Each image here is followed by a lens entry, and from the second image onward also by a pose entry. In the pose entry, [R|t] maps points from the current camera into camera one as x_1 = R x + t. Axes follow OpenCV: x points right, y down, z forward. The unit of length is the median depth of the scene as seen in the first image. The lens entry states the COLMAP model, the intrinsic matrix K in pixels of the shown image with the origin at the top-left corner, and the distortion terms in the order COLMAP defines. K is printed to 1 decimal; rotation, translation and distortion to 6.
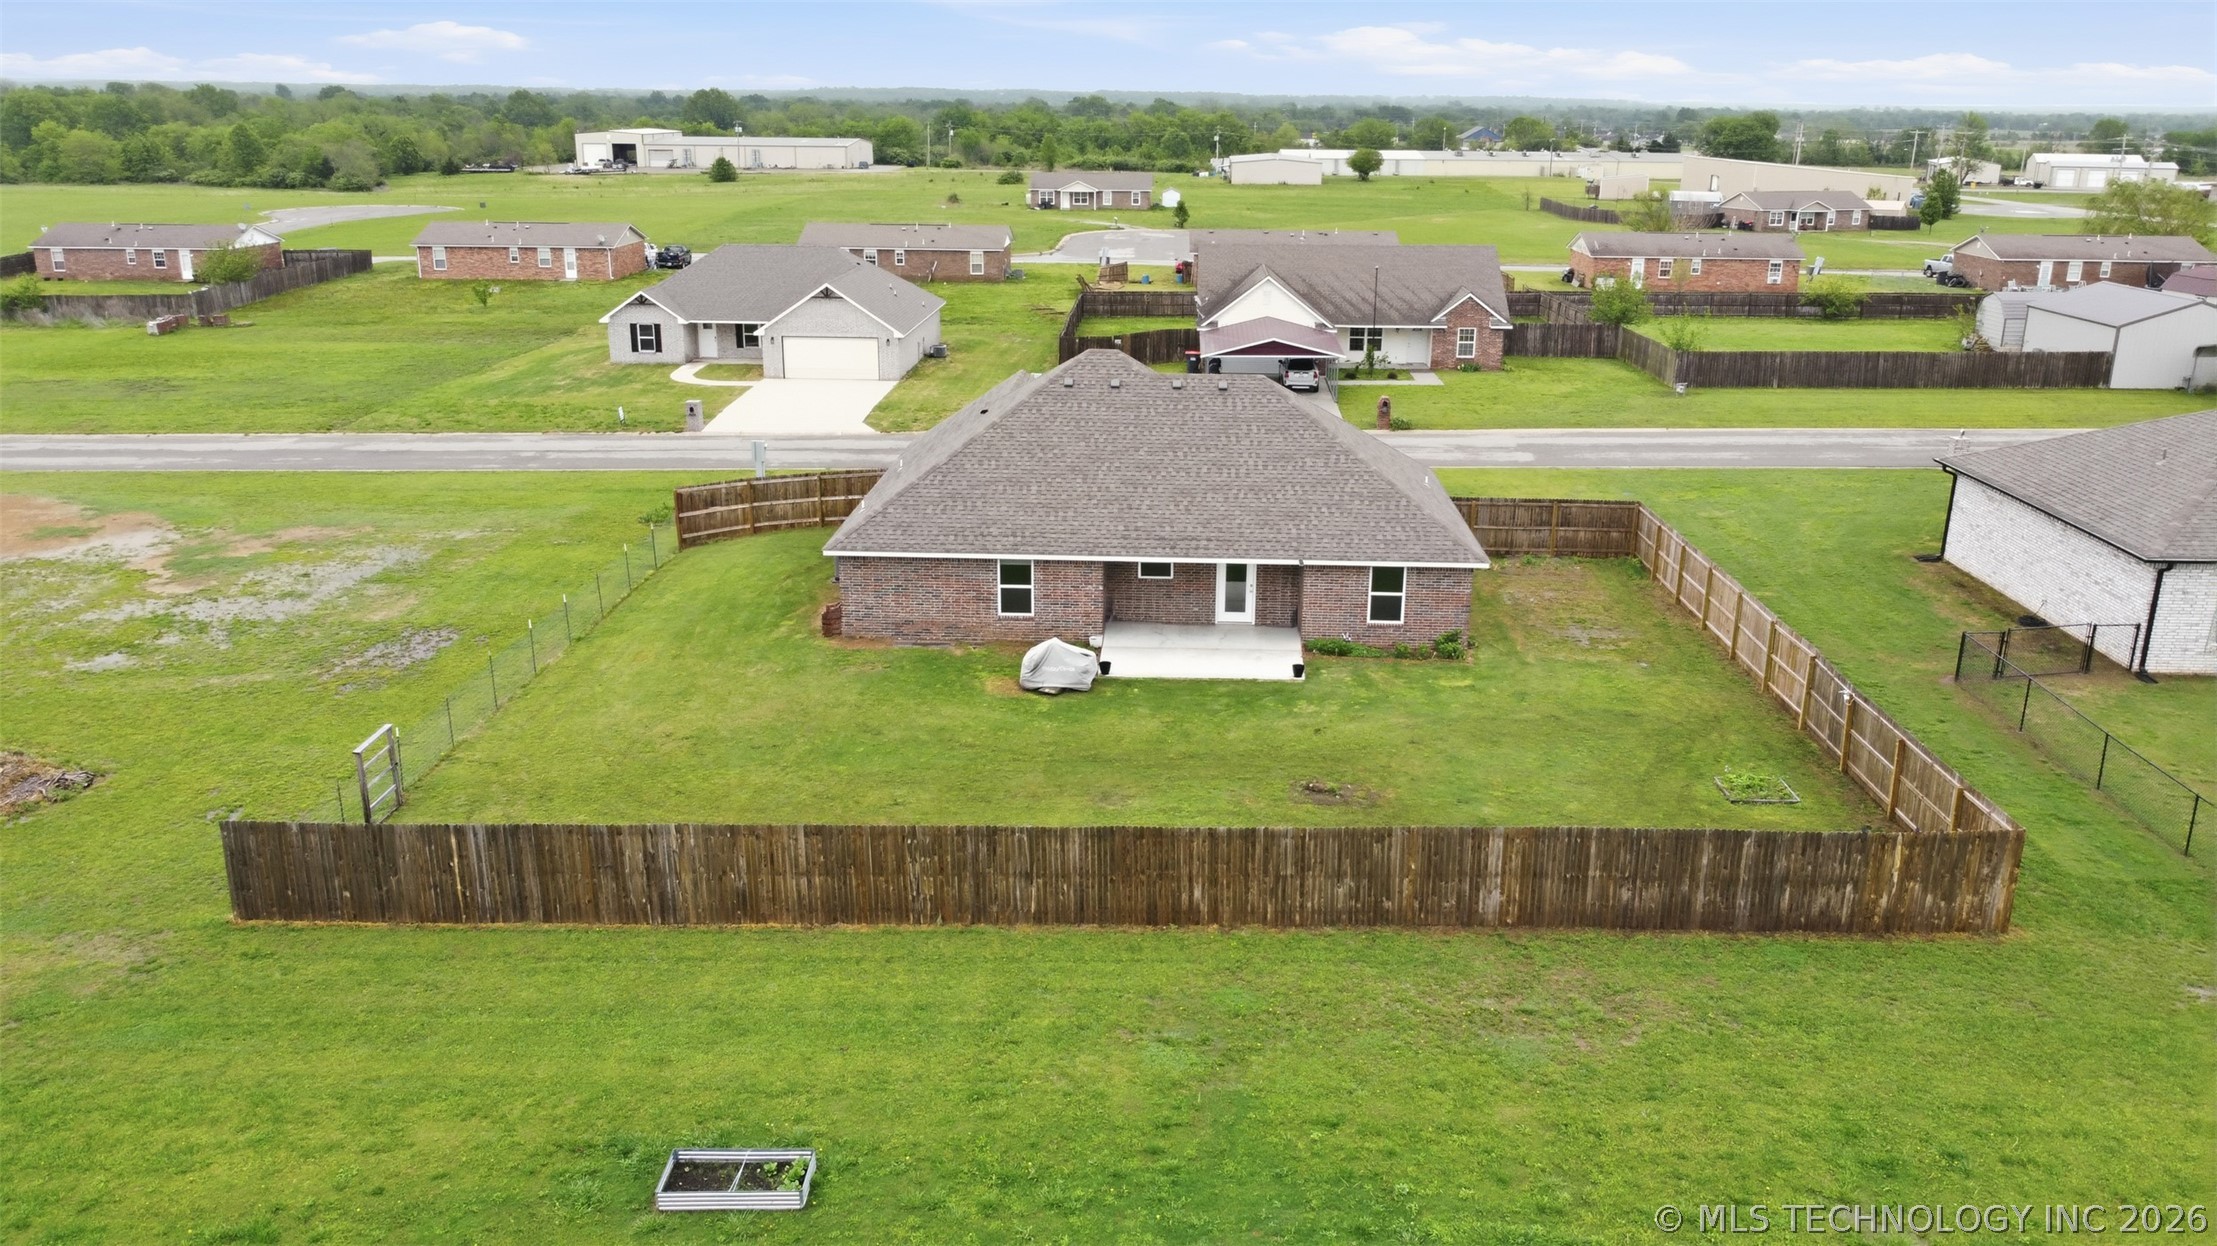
lens RADIAL K [[1649.4, 0, 1093.5], [0, 1649.4, 625.3], [0, 0, 1]] dist [-0.007430, -0.003462]
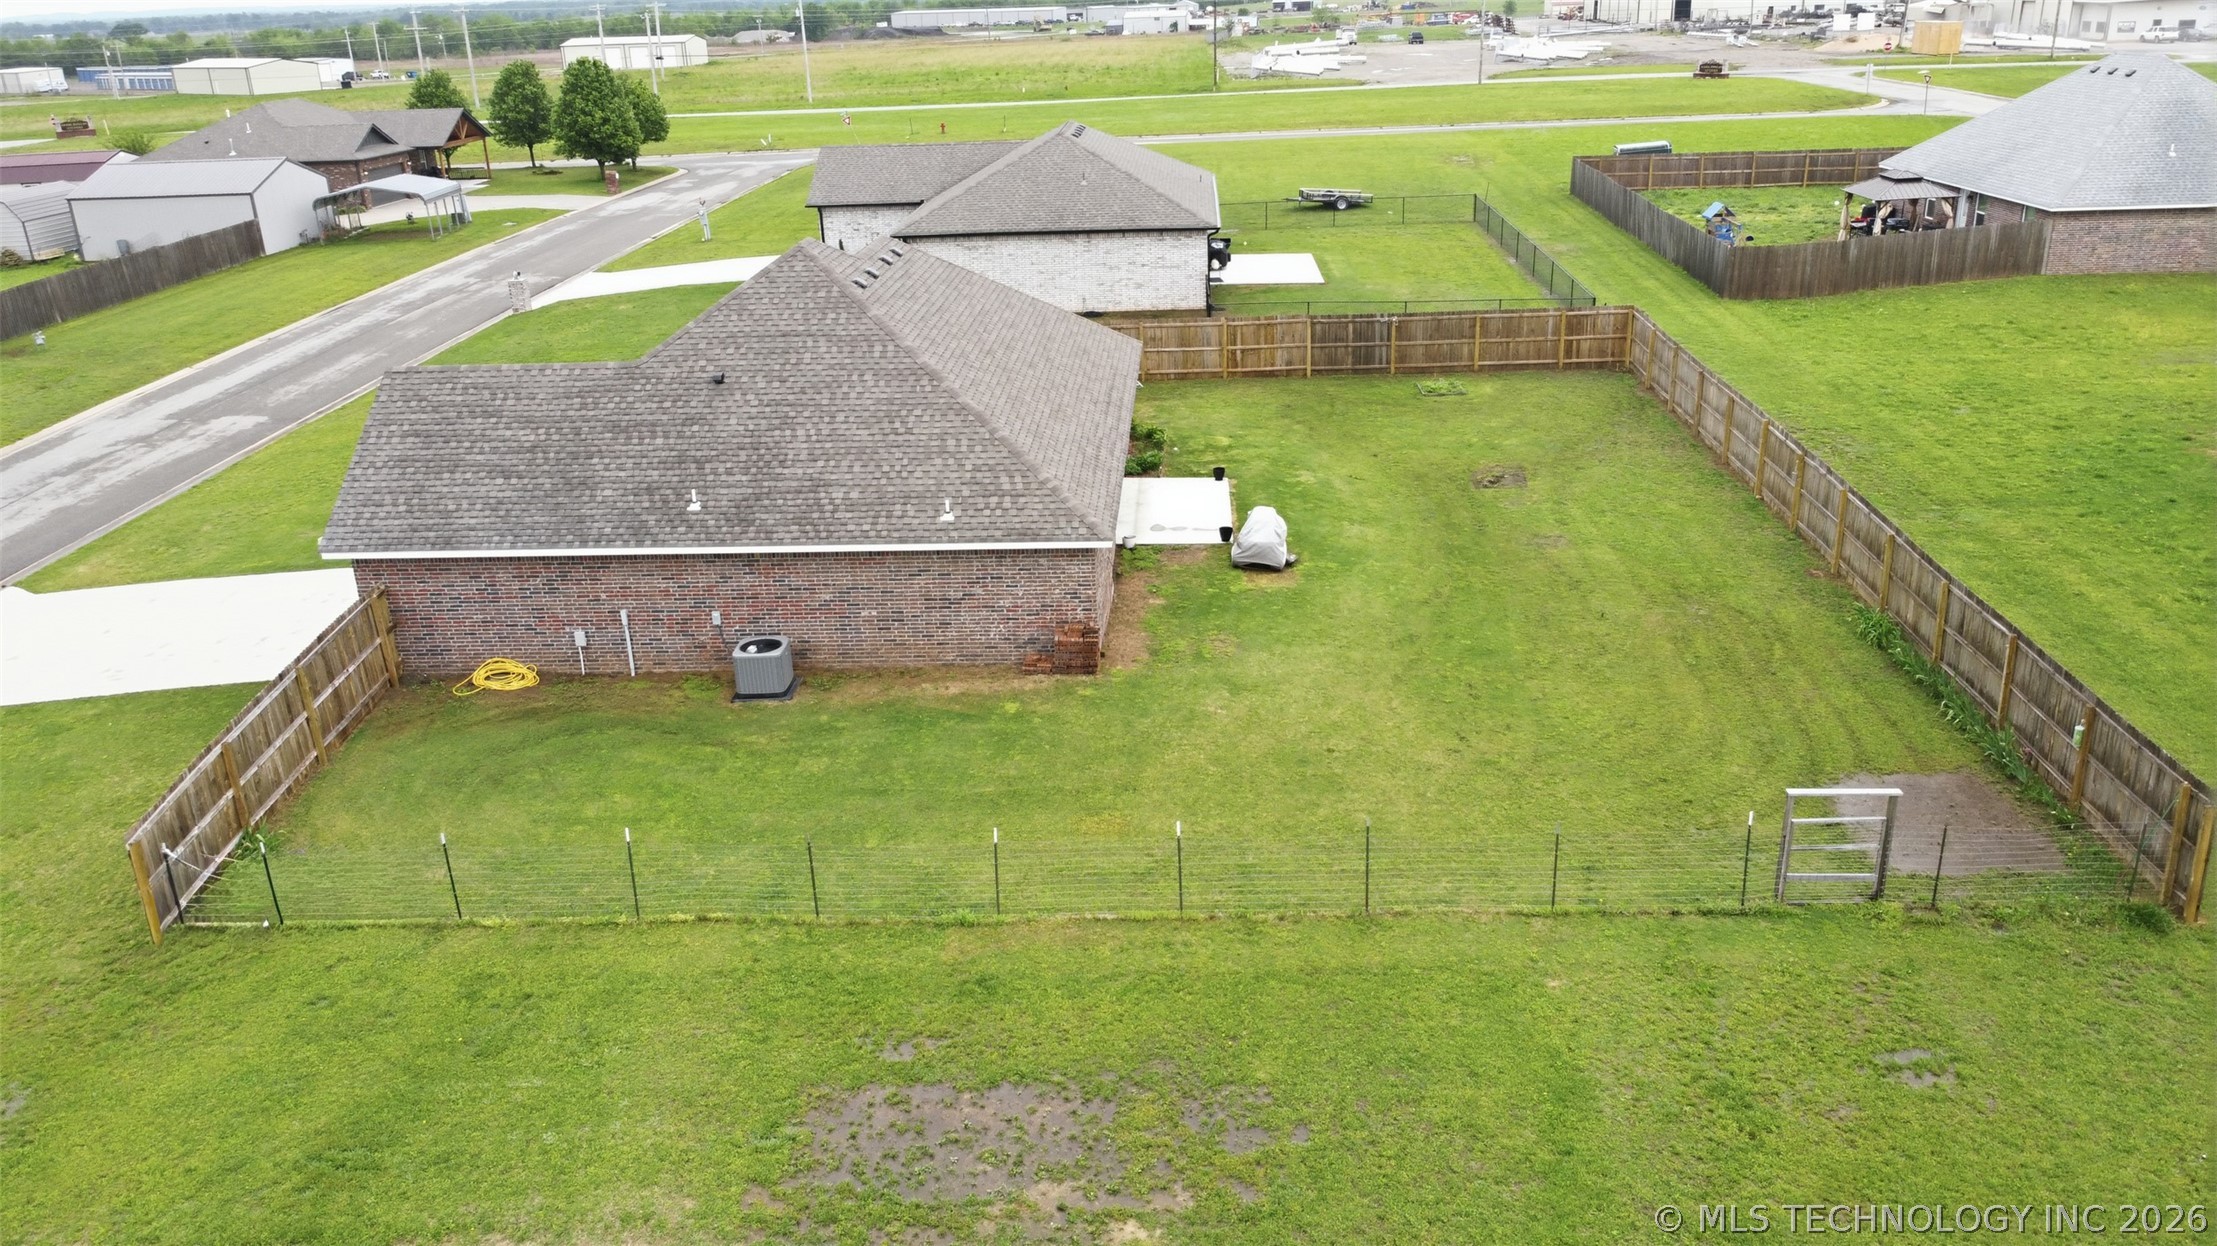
lens RADIAL K [[1649.4, 0, 1093.5], [0, 1649.4, 625.3], [0, 0, 1]] dist [-0.007430, -0.003462]
pose [[0.006381, -0.369526, 0.929198, -0.850988], [0.331190, 0.877555, 0.346714, -0.267388], [-0.943542, 0.305529, 0.127983, 0.967003]]
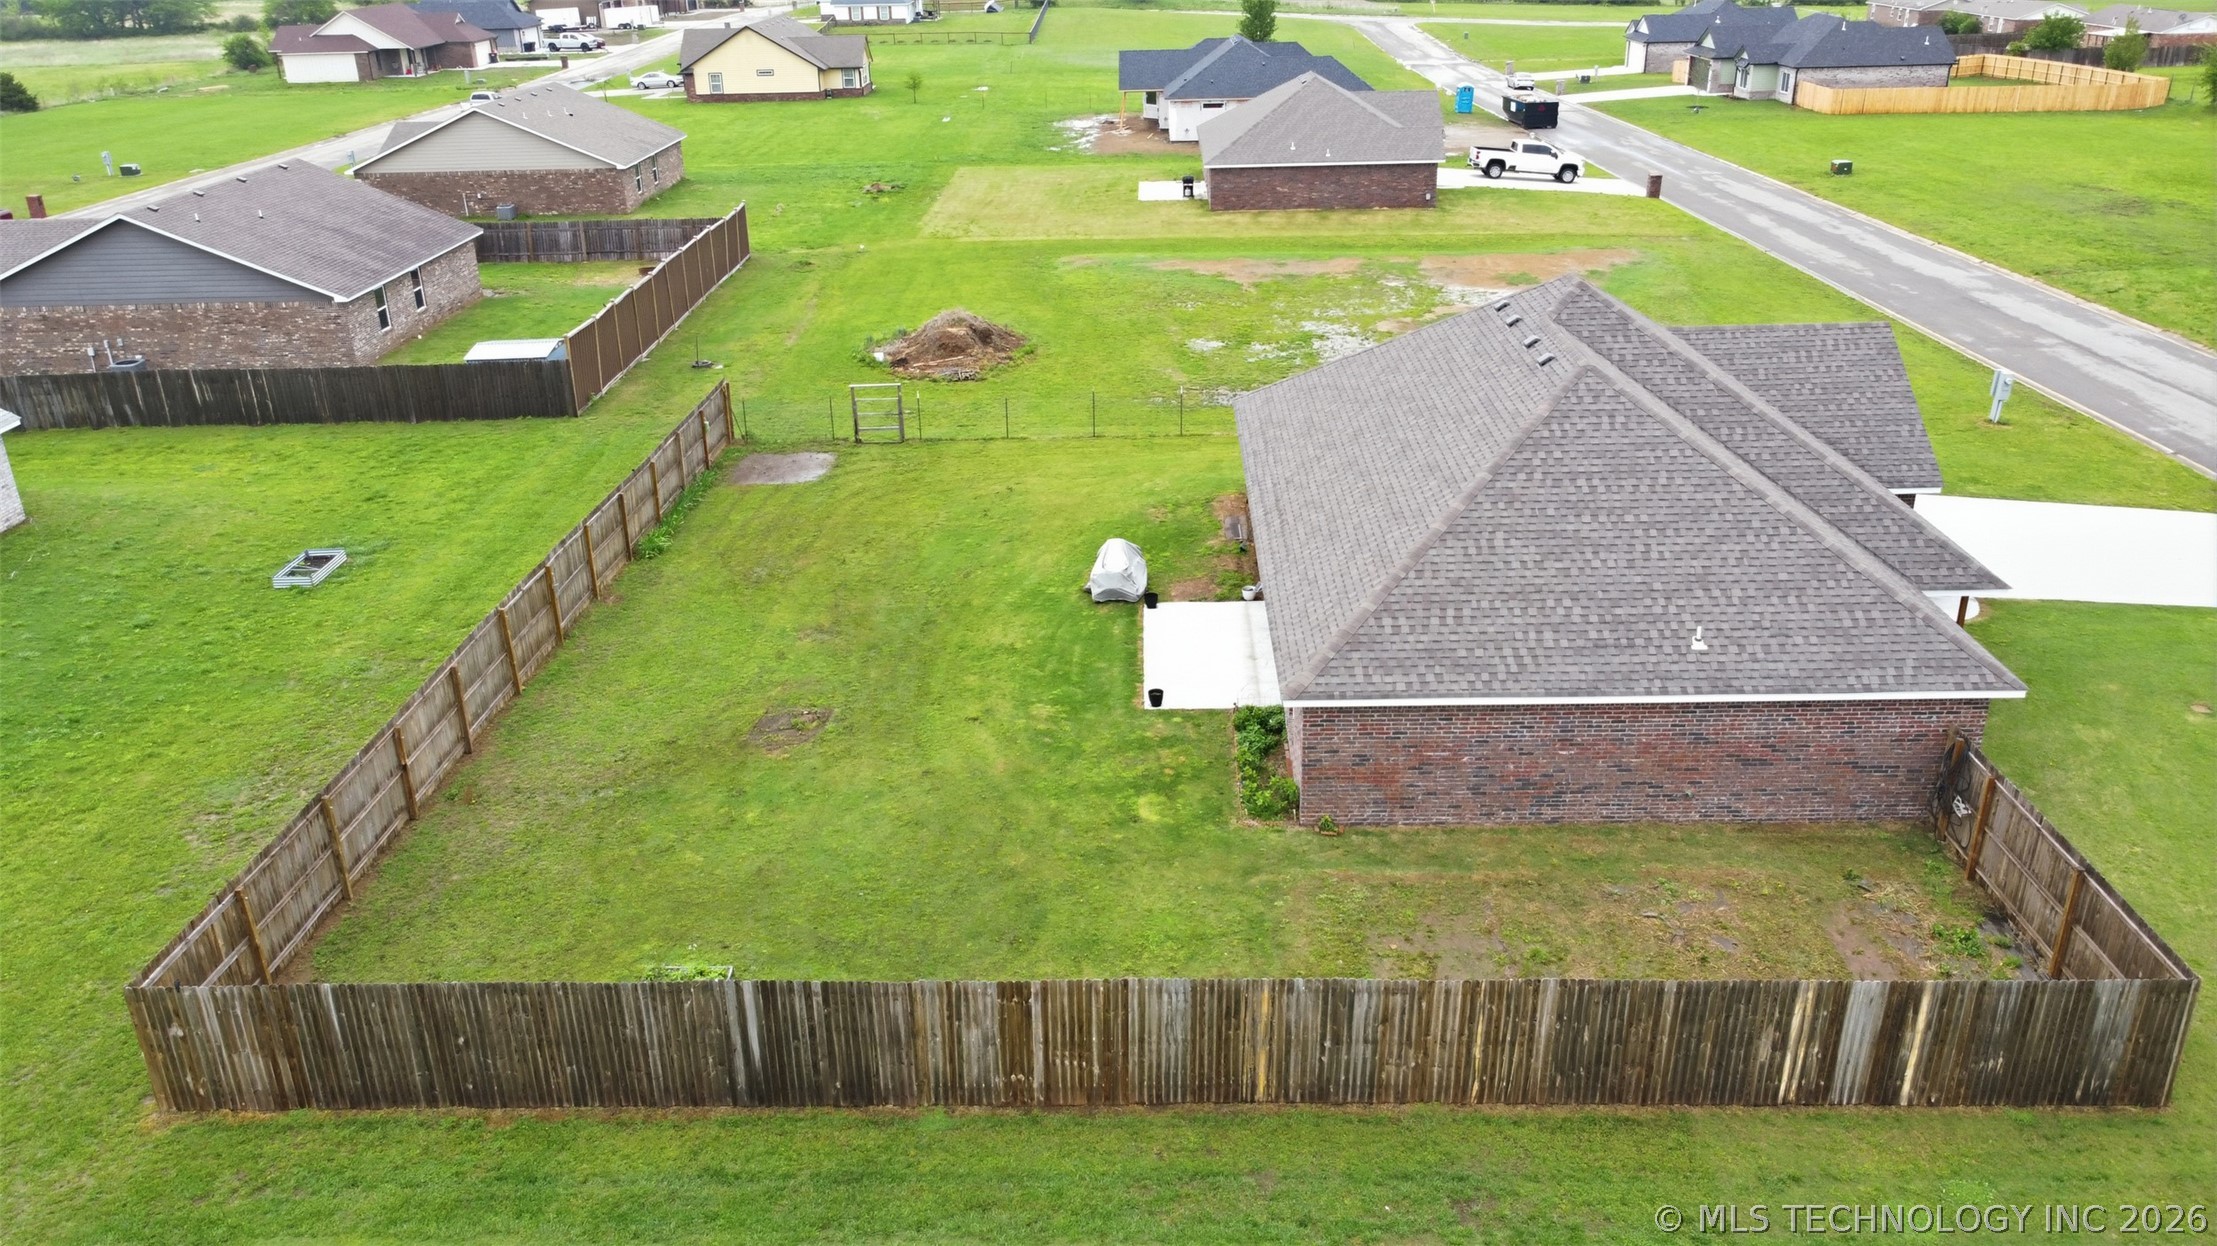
lens RADIAL K [[1649.4, 0, 1093.5], [0, 1649.4, 625.3], [0, 0, 1]] dist [-0.007430, -0.003462]
pose [[0.019230, 0.394396, -0.918739, 0.807490], [-0.264474, 0.888184, 0.375743, -0.280234], [0.964201, 0.235758, 0.121387, 0.867010]]
